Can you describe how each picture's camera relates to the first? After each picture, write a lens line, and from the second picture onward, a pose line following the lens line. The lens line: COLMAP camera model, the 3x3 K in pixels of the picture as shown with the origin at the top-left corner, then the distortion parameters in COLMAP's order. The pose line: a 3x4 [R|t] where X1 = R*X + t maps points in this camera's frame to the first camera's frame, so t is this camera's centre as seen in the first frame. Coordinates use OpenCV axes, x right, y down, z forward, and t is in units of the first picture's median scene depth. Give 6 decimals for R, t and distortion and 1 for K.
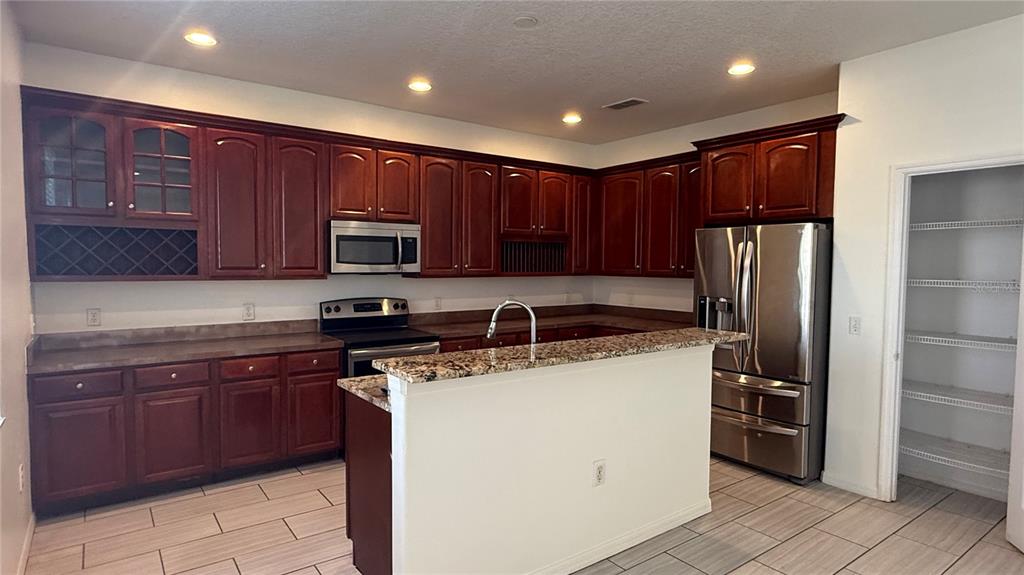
lens RADIAL K [[558.7, 0, 513.2], [0, 558.7, 291.0], [0, 0, 1]] dist [0.001868, -0.000557]
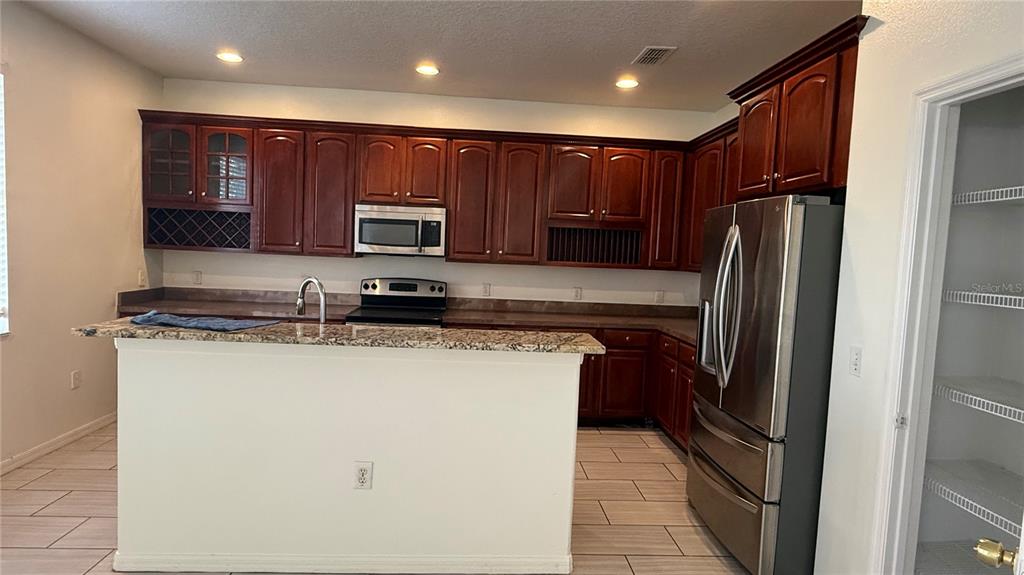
lens RADIAL K [[558.7, 0, 512.3], [0, 558.7, 287.4], [0, 0, 1]] dist [0.001868, -0.000557]
pose [[0.839035, 0.066120, -0.540045, 0.529674], [-0.065738, 0.997636, 0.020013, -0.005503], [0.540092, 0.018710, 0.841398, 0.240356]]
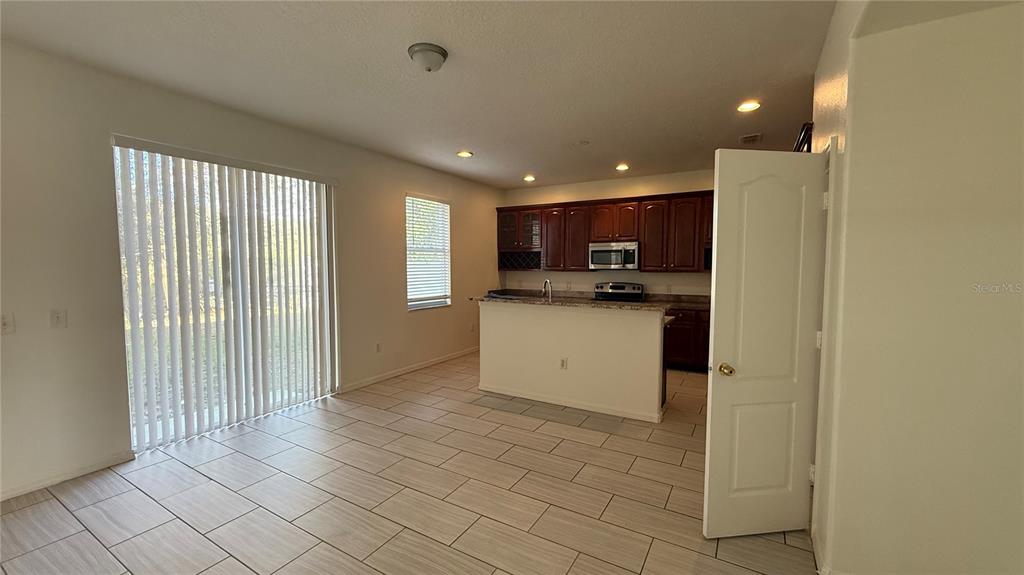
lens RADIAL K [[411.0, 0, 511.2], [0, 411.0, 288.3], [0, 0, 1]] dist [0.000883, -0.000162]
pose [[0.392260, 0.045759, -0.918715, 0.951295], [-0.044786, 0.998527, 0.030612, 0.006291], [0.918763, 0.029138, 0.393732, 0.138429]]
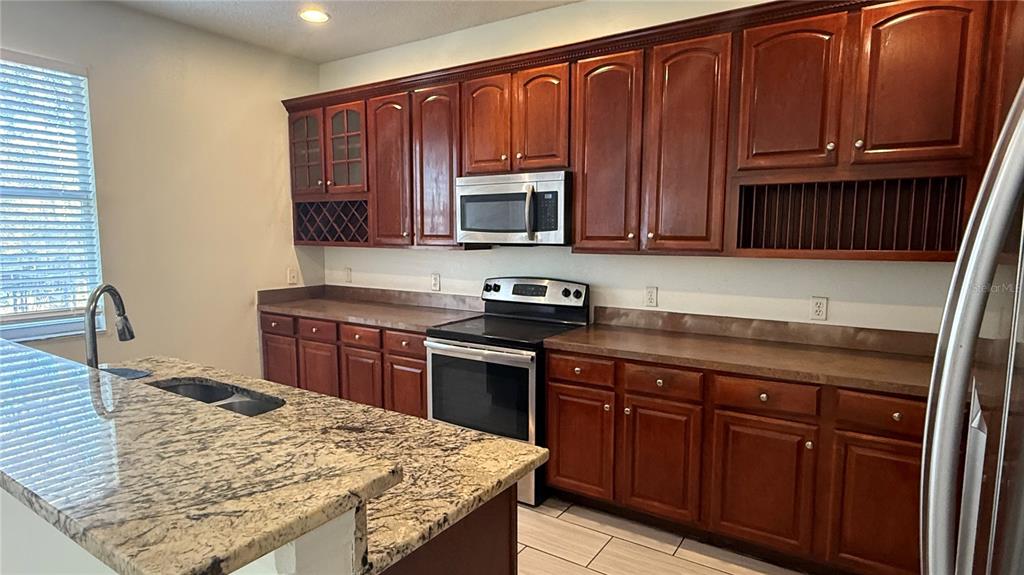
lens RADIAL K [[558.7, 0, 508.6], [0, 558.7, 290.0], [0, 0, 1]] dist [0.001868, -0.000557]
pose [[0.346730, 0.091017, -0.933539, 0.469391], [-0.050019, 0.995659, 0.078495, -0.030692], [0.936630, 0.019478, 0.349777, 0.776991]]
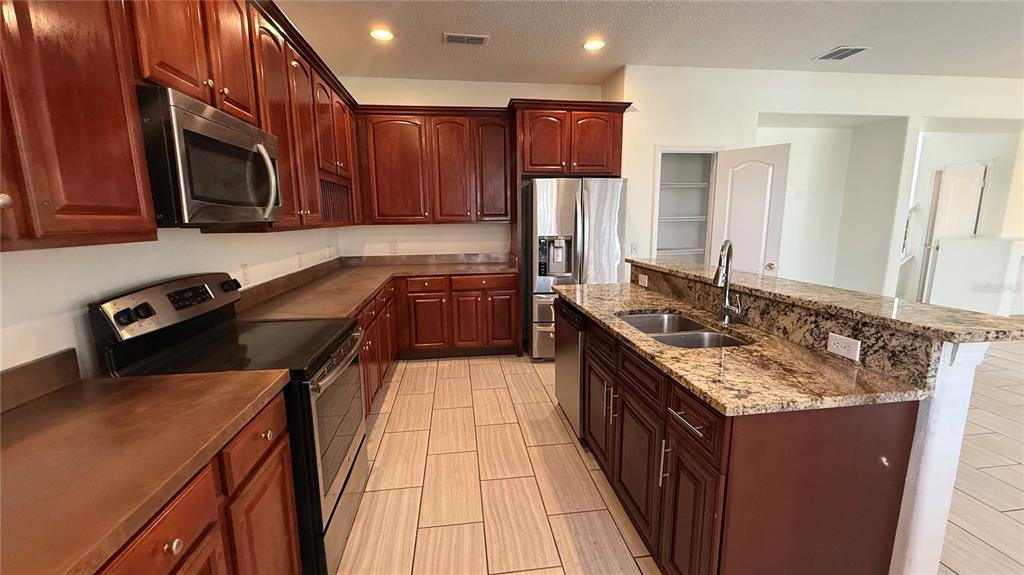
lens RADIAL K [[411.0, 0, 510.2], [0, 411.0, 290.1], [0, 0, 1]] dist [0.000883, -0.000162]
pose [[0.483938, -0.161753, 0.860023, -0.474562], [0.058368, 0.986547, 0.152706, -0.015906], [-0.873154, -0.023703, 0.486868, 0.633553]]
